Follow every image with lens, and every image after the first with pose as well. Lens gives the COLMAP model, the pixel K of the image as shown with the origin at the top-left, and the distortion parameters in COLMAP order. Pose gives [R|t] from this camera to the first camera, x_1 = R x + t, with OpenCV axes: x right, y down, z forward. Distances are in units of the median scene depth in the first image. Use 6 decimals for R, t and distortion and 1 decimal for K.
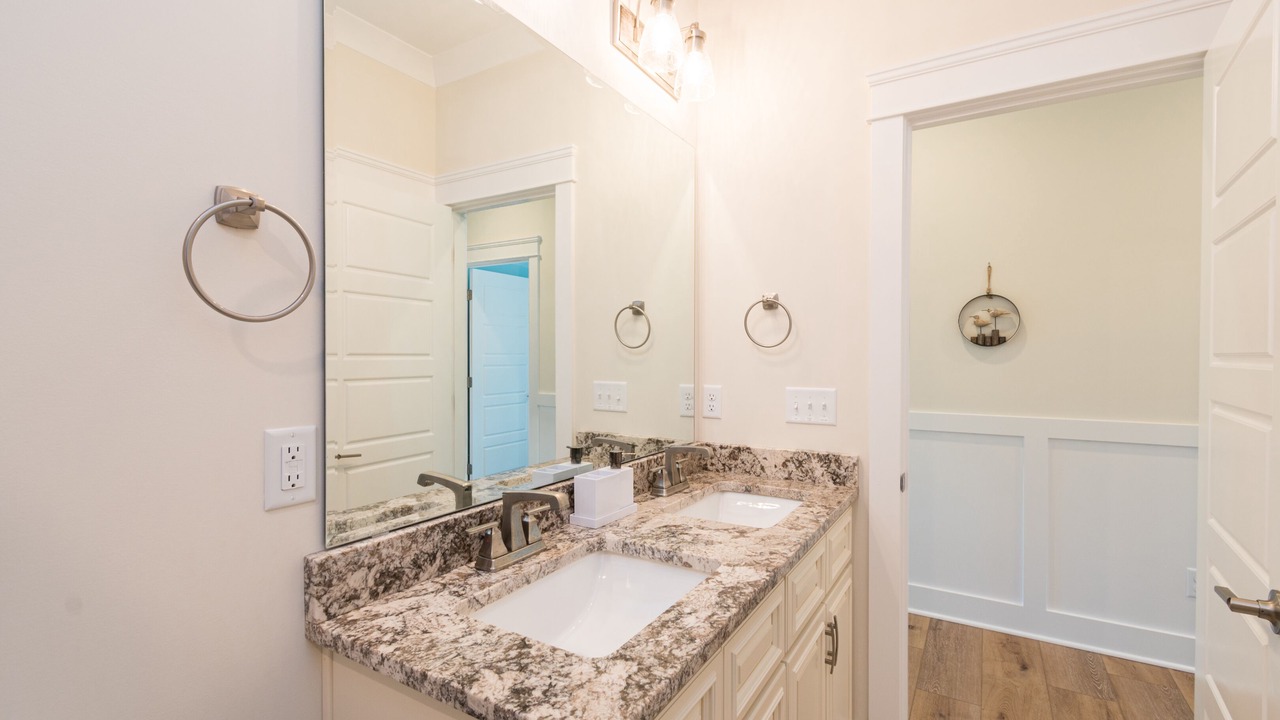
lens RADIAL K [[568.4, 0, 647.0], [0, 568.4, 363.6], [0, 0, 1]] dist [0.002631, -0.008393]
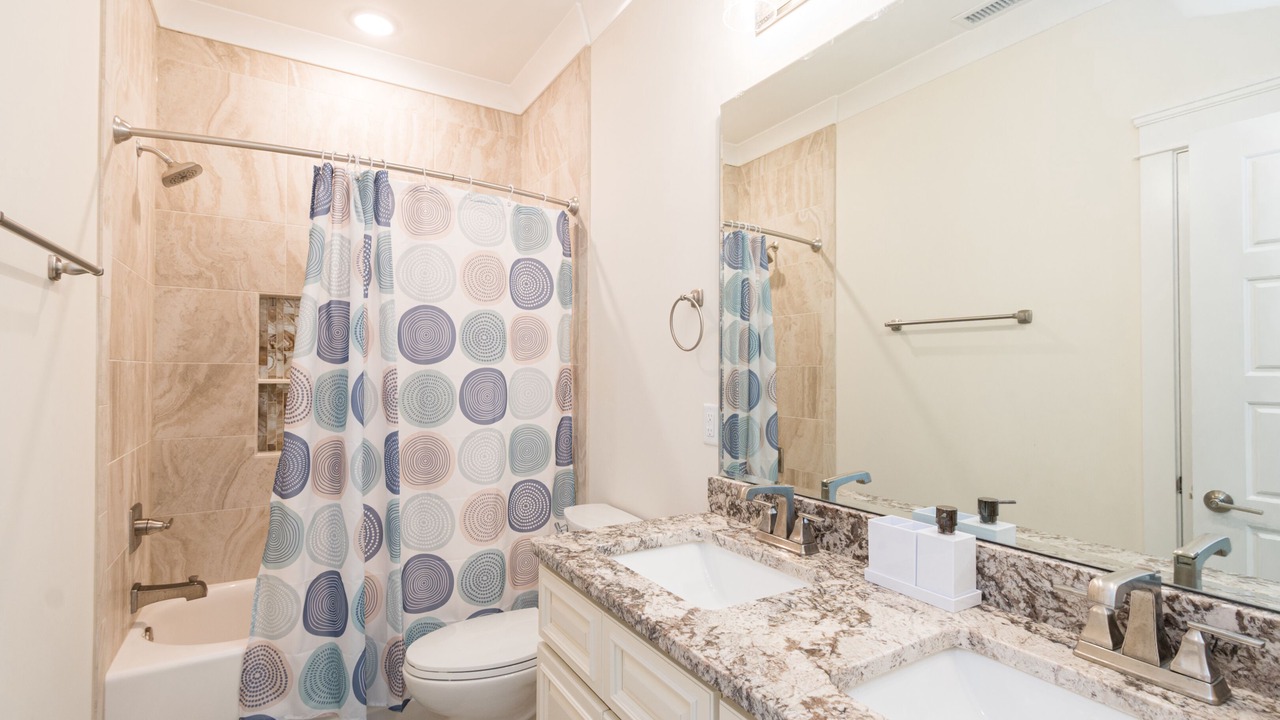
lens RADIAL K [[568.4, 0, 647.0], [0, 568.4, 363.6], [0, 0, 1]] dist [0.002631, -0.008393]
pose [[-0.447154, -0.014296, -0.894343, 1.017768], [-0.019048, 0.999798, -0.006458, -0.006760], [0.894254, 0.014148, -0.447336, 1.419079]]
